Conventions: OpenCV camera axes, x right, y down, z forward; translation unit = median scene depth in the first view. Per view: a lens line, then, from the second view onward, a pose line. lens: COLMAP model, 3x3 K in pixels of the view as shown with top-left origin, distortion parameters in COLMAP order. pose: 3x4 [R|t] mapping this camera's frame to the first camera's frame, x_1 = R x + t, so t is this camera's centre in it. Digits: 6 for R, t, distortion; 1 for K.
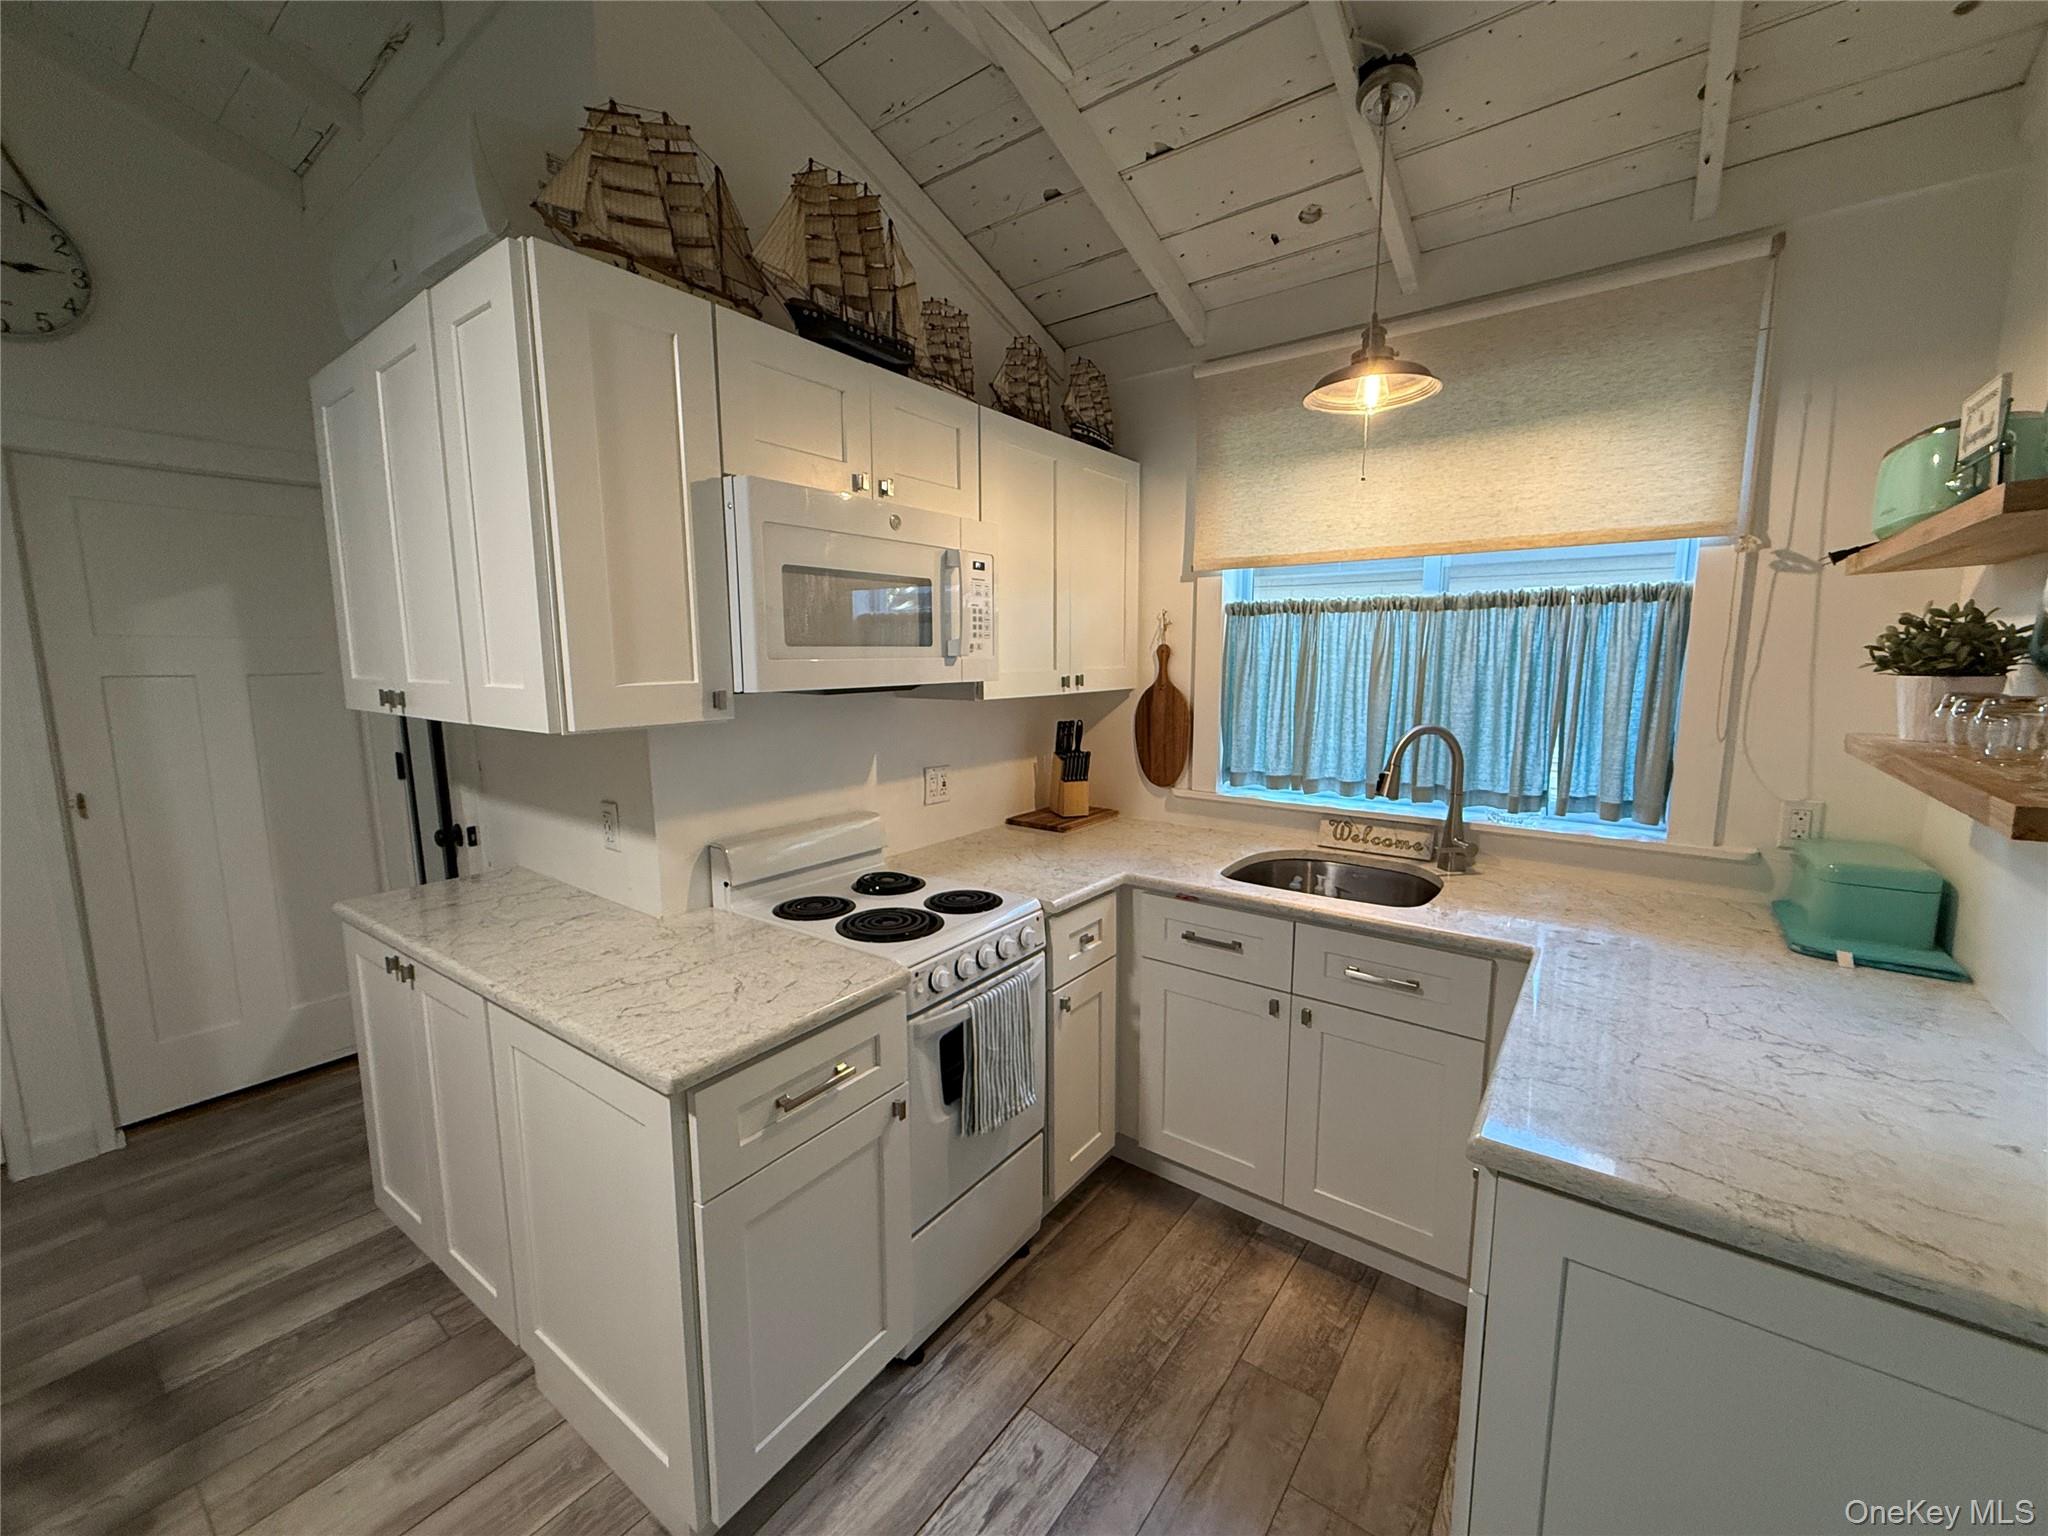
lens RADIAL K [[820.4, 0, 1024.7], [0, 820.4, 764.8], [0, 0, 1]] dist [0.000005, -0.000451]
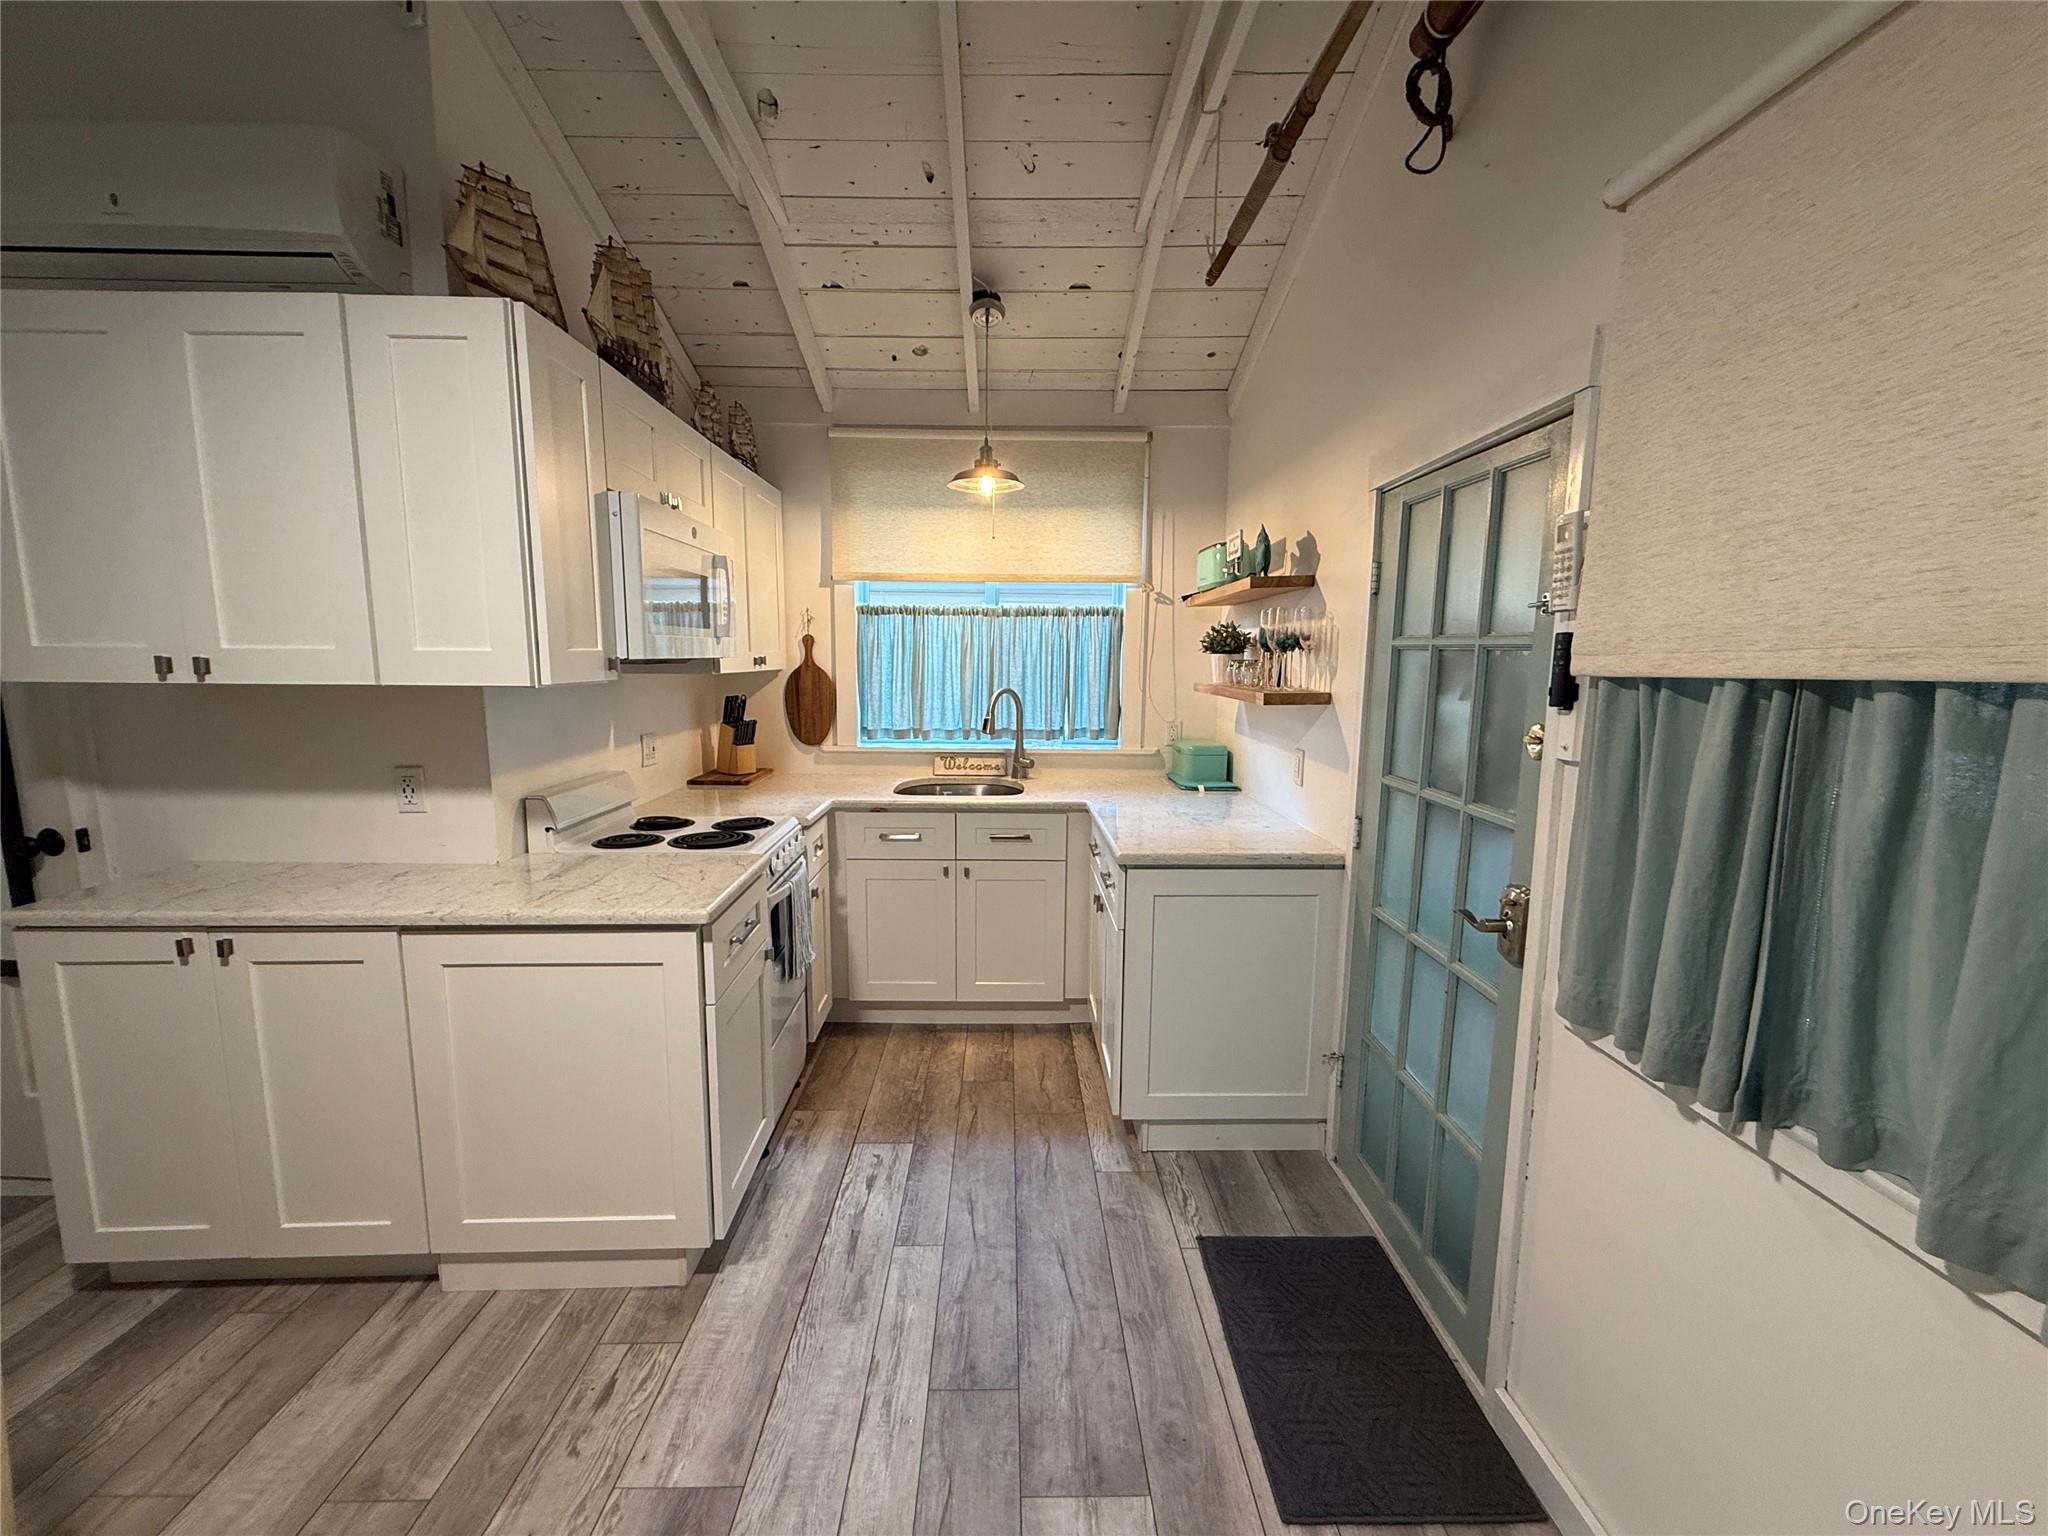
lens RADIAL K [[817.6, 0, 1023.0], [0, 817.6, 764.6], [0, 0, 1]] dist [0.000457, 0.000340]
pose [[0.789328, -0.071049, 0.609847, -0.486701], [0.071944, 0.997142, 0.023052, 0.069719], [-0.609742, 0.025680, 0.792184, -0.296494]]
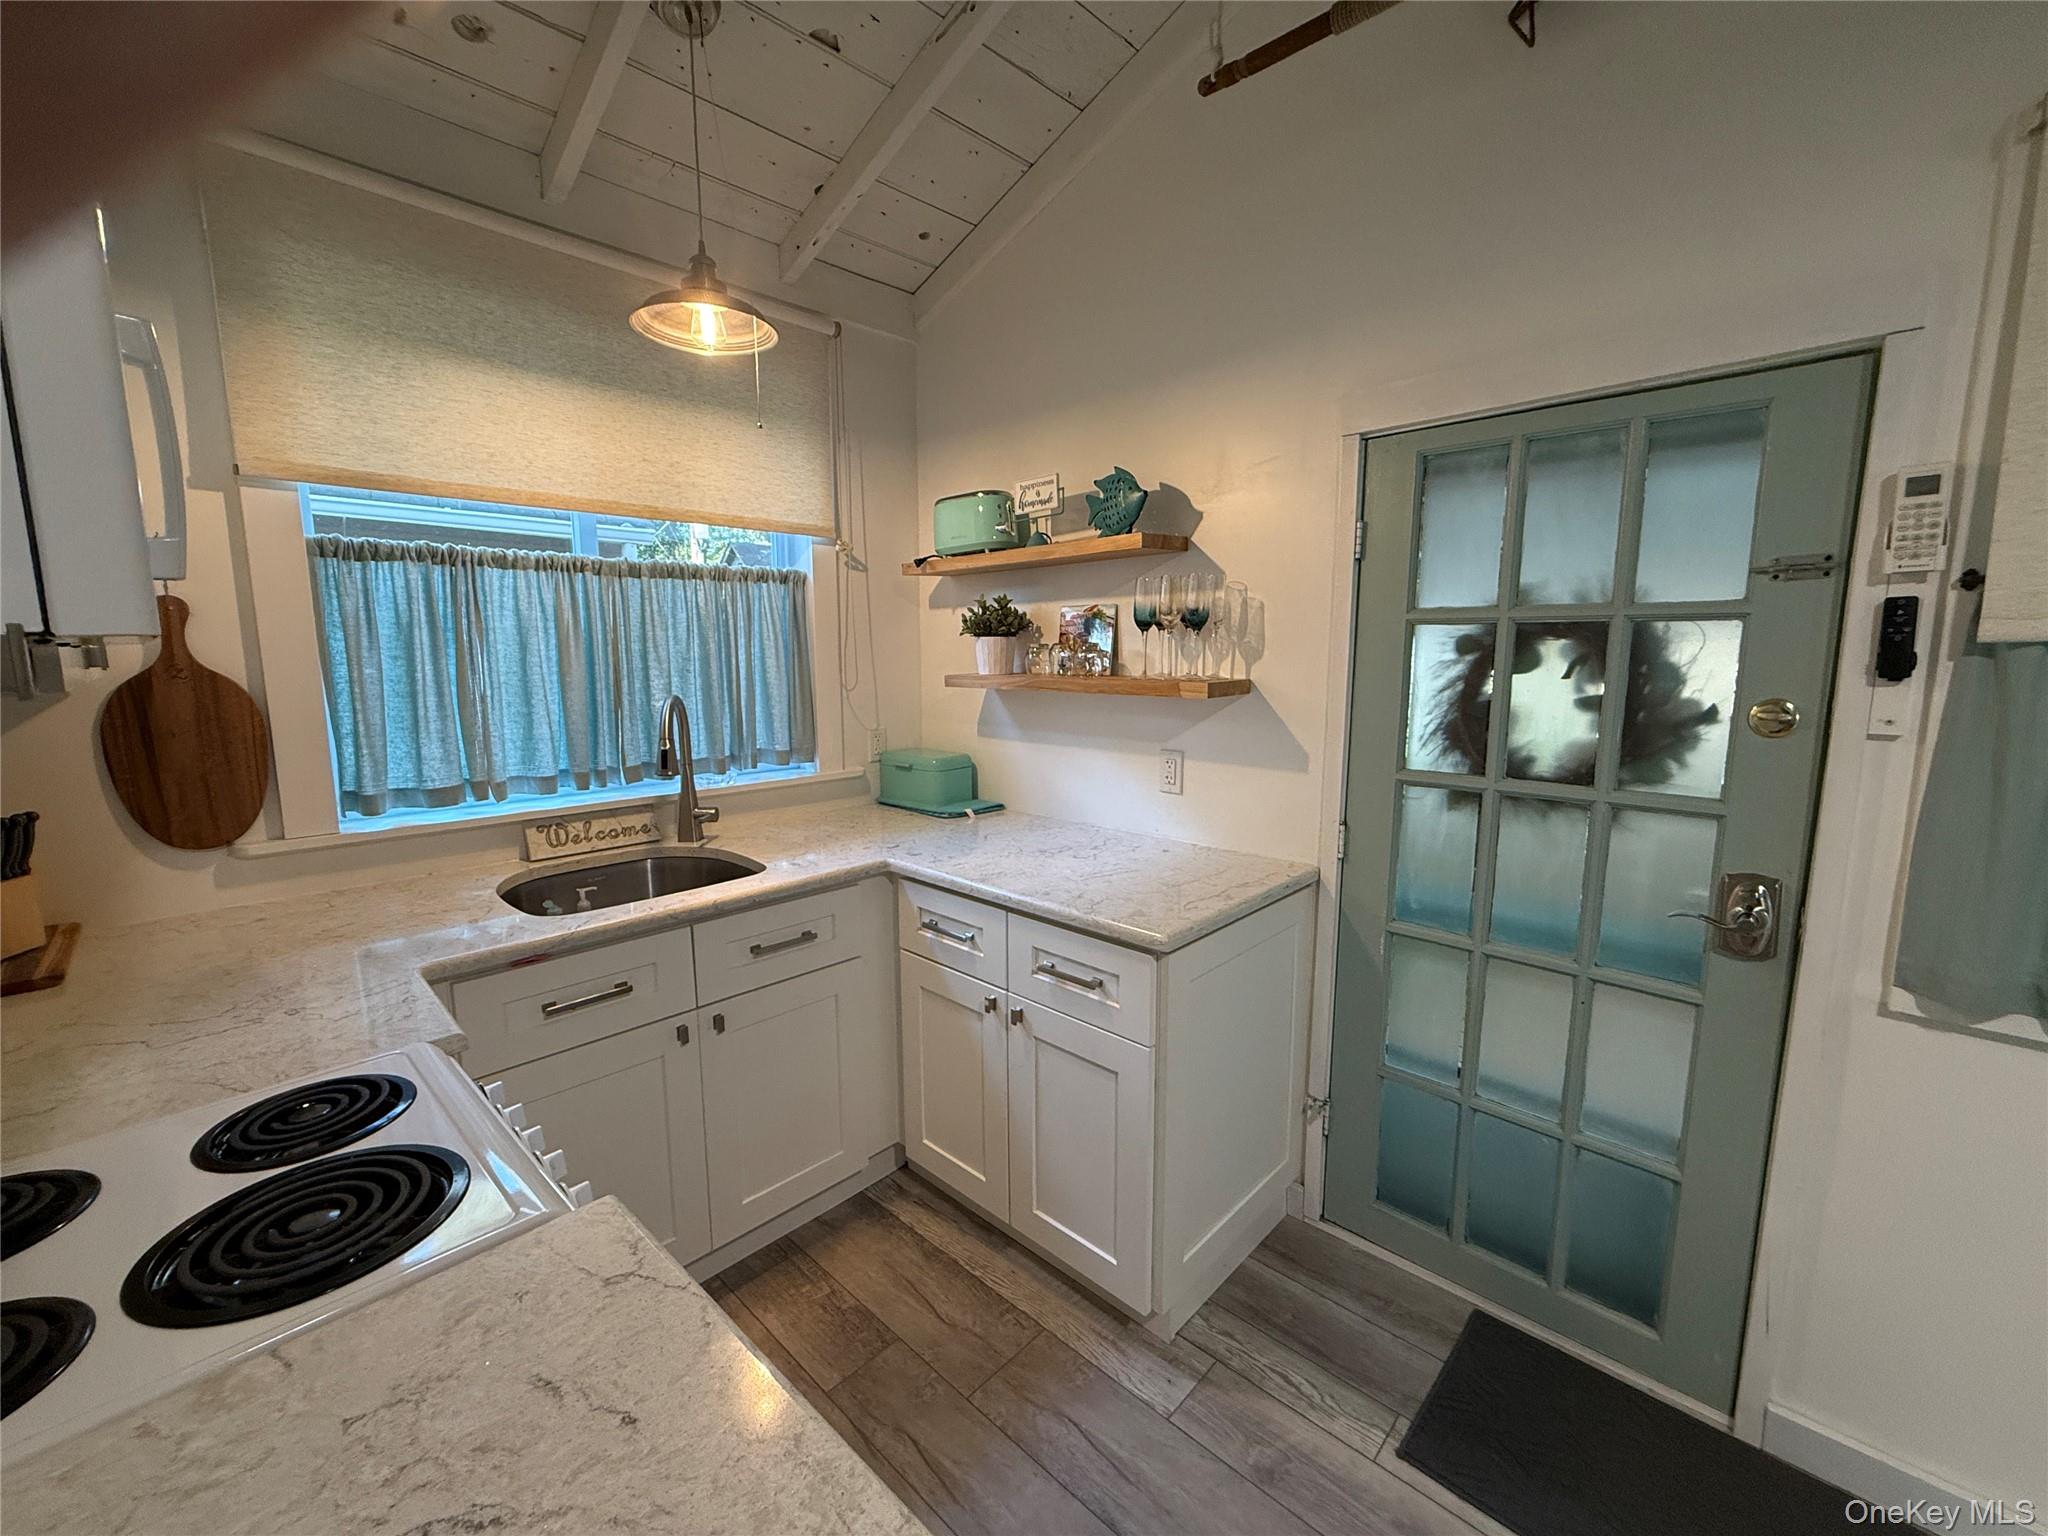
lens RADIAL K [[817.6, 0, 1023.0], [0, 817.6, 764.6], [0, 0, 1]] dist [0.000457, 0.000340]
pose [[0.124964, -0.135381, 0.982881, -0.426320], [0.139273, 0.983232, 0.117722, -0.025620], [-0.982338, 0.122178, 0.141724, 0.491266]]
